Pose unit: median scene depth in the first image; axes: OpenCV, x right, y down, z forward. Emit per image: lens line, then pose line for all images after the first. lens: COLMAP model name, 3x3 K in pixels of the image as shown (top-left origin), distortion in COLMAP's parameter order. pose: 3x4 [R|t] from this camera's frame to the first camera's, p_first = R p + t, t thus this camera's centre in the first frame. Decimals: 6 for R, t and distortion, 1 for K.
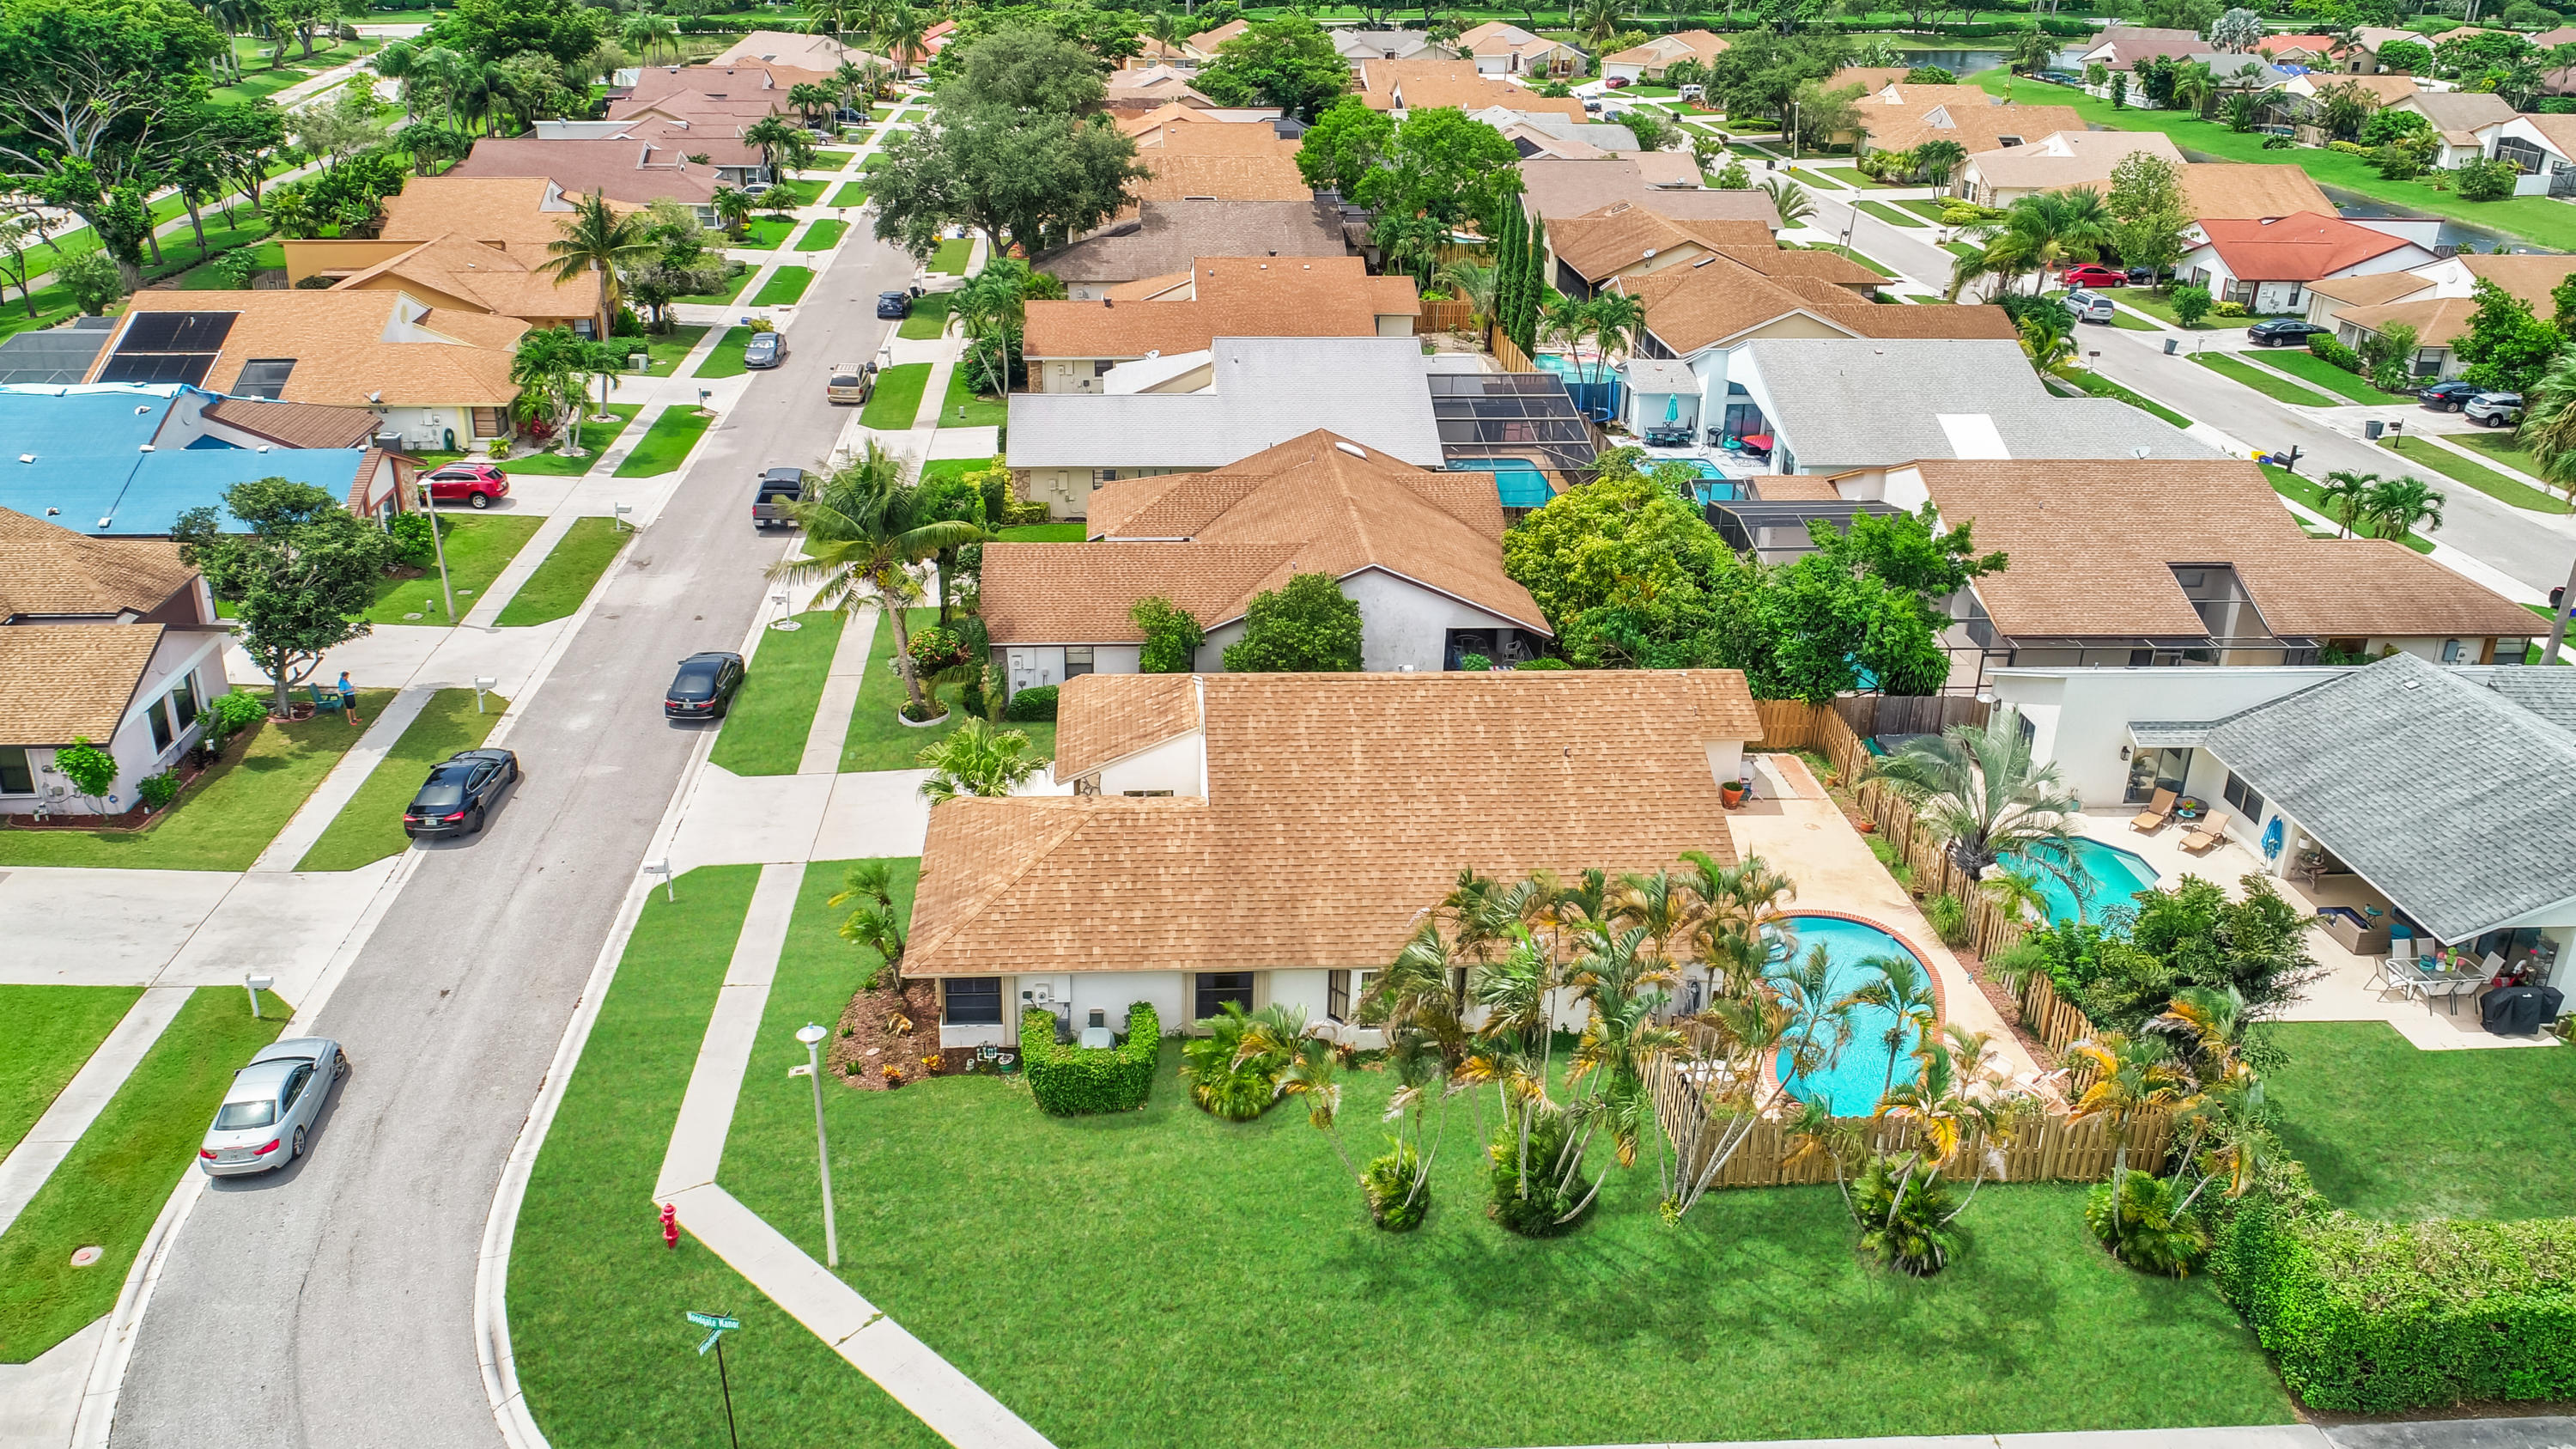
lens RADIAL K [[1954.3, 0, 1215.9], [0, 1954.3, 630.1], [0, 0, 1]] dist [-0.001575, -0.000204]
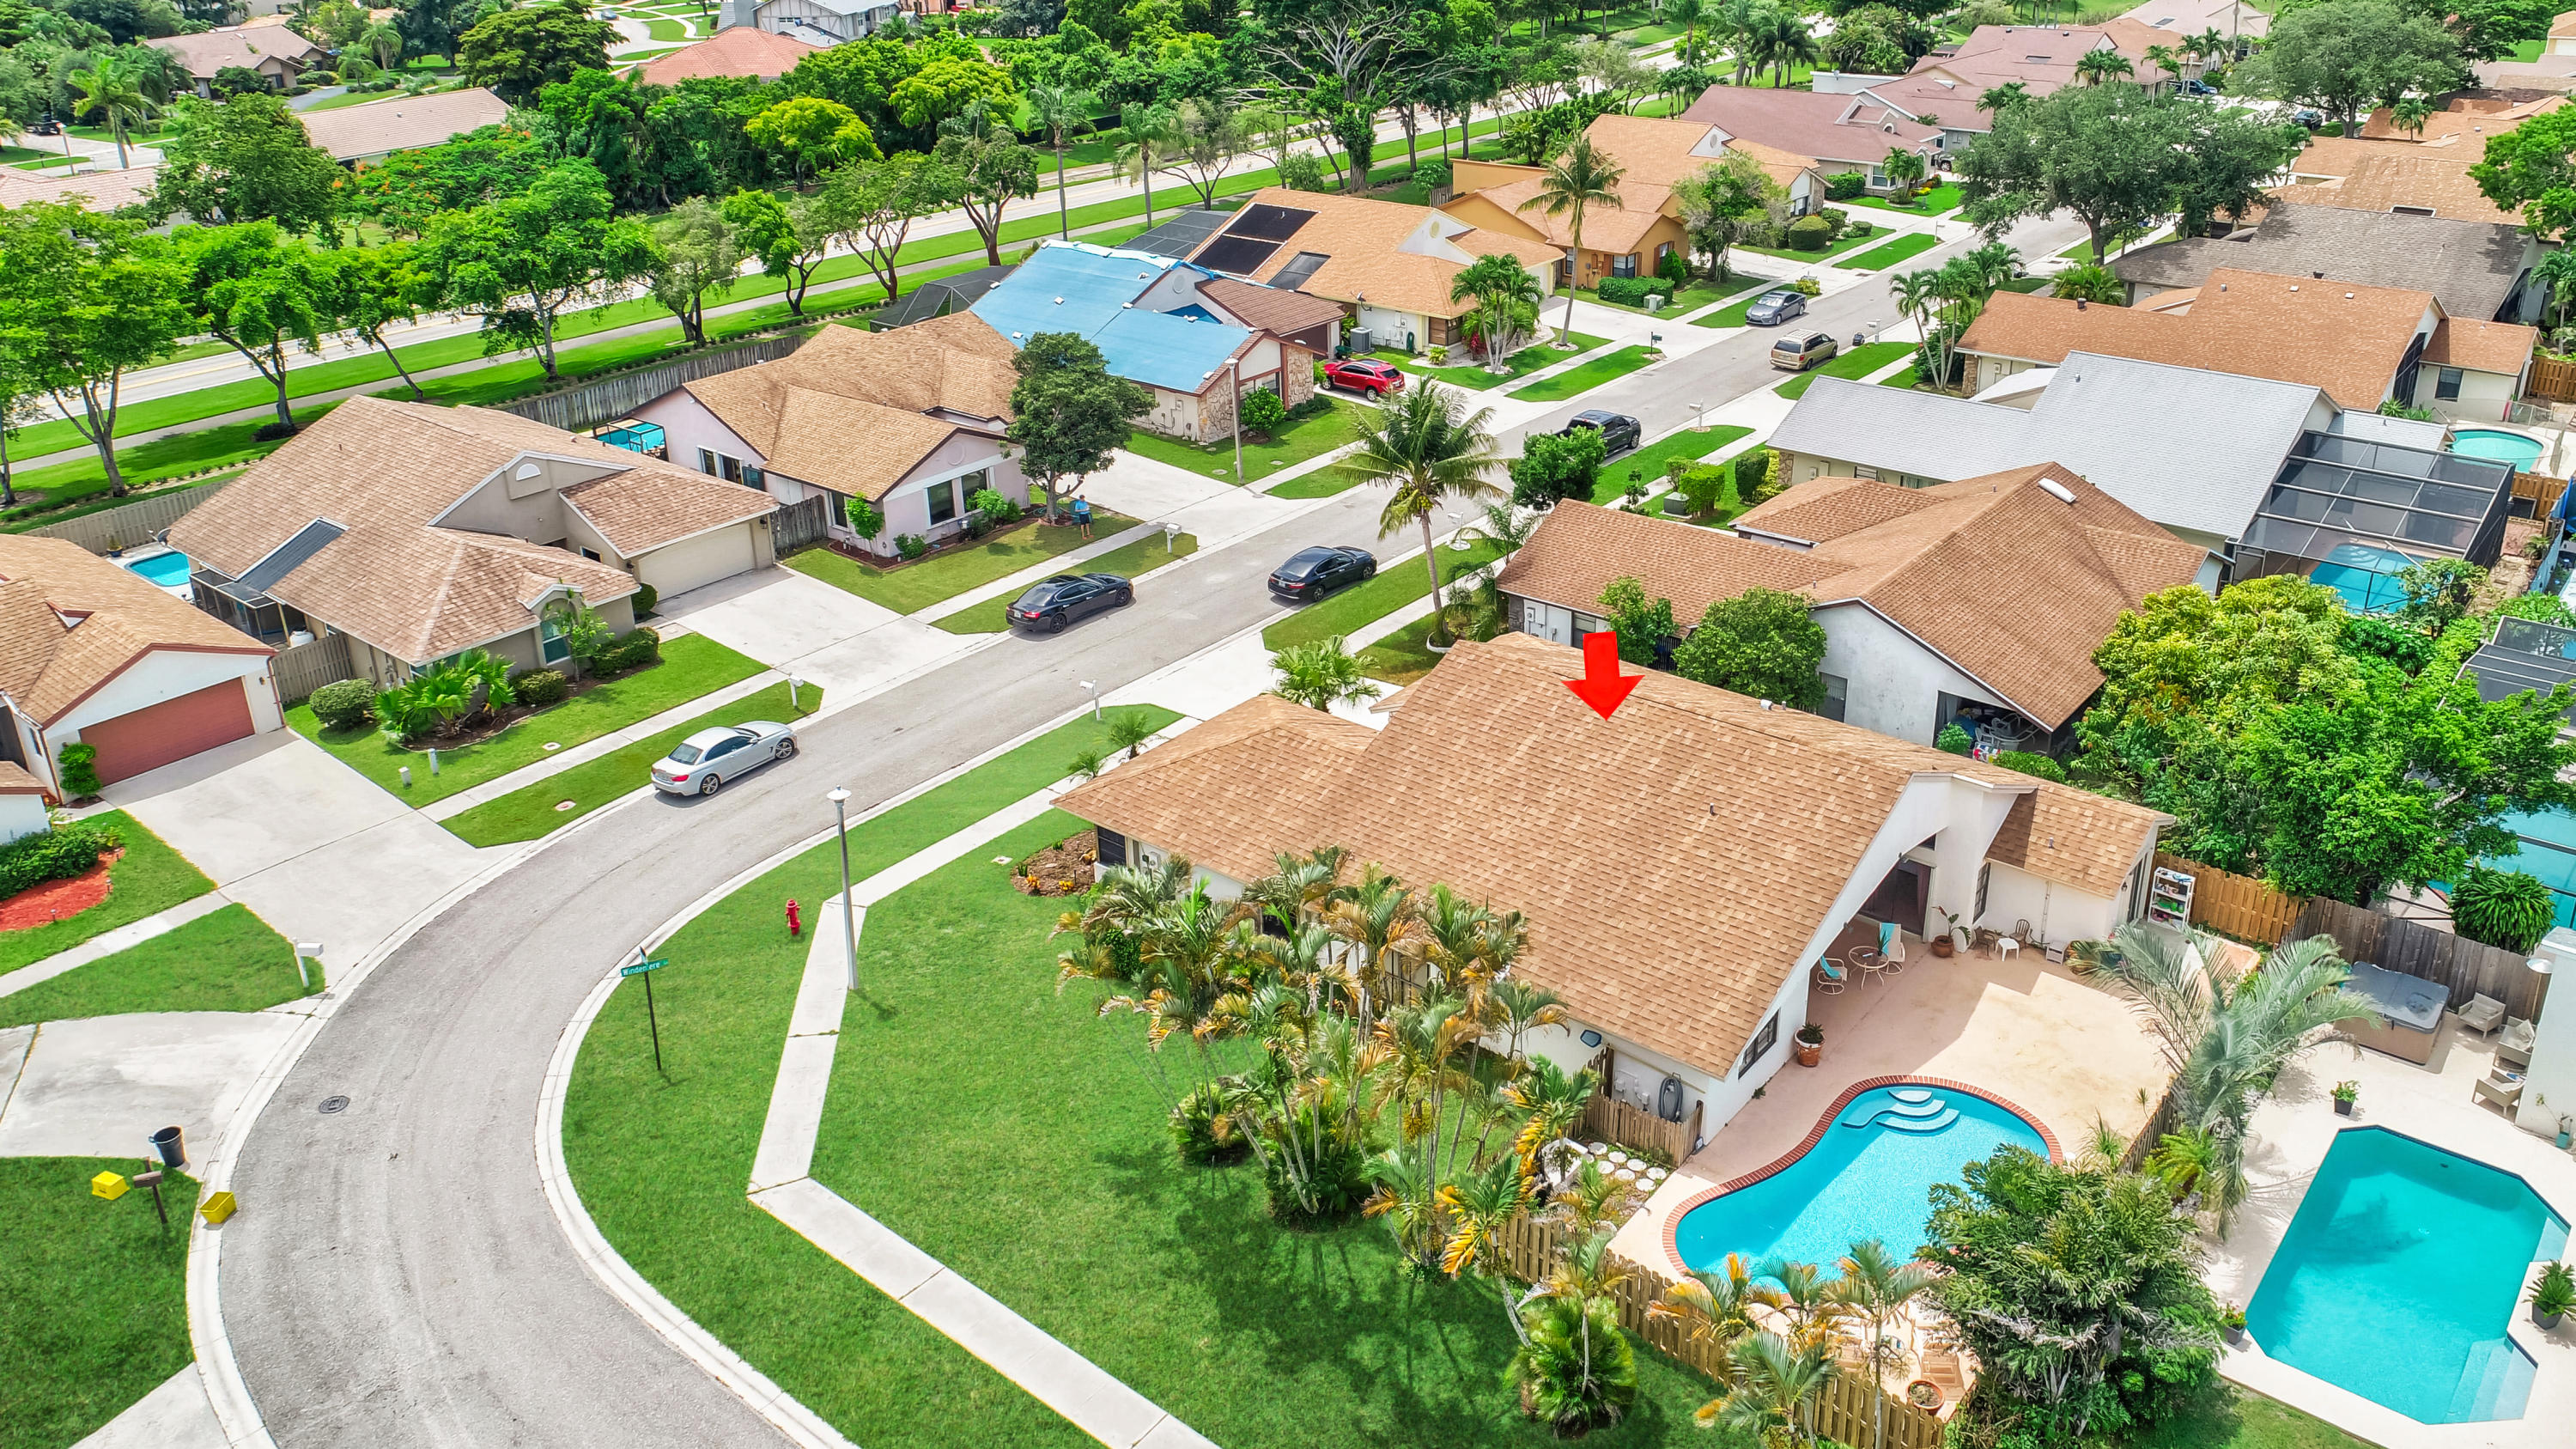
lens RADIAL K [[1897.4, 0, 1288.0], [0, 1897.4, 724.5], [0, 0, 1]] dist [-0.009163, -0.003806]
pose [[0.734504, 0.270604, -0.622316, 0.436621], [-0.223712, 0.962345, 0.154418, -0.052728], [0.640669, 0.025798, 0.767384, 0.150611]]
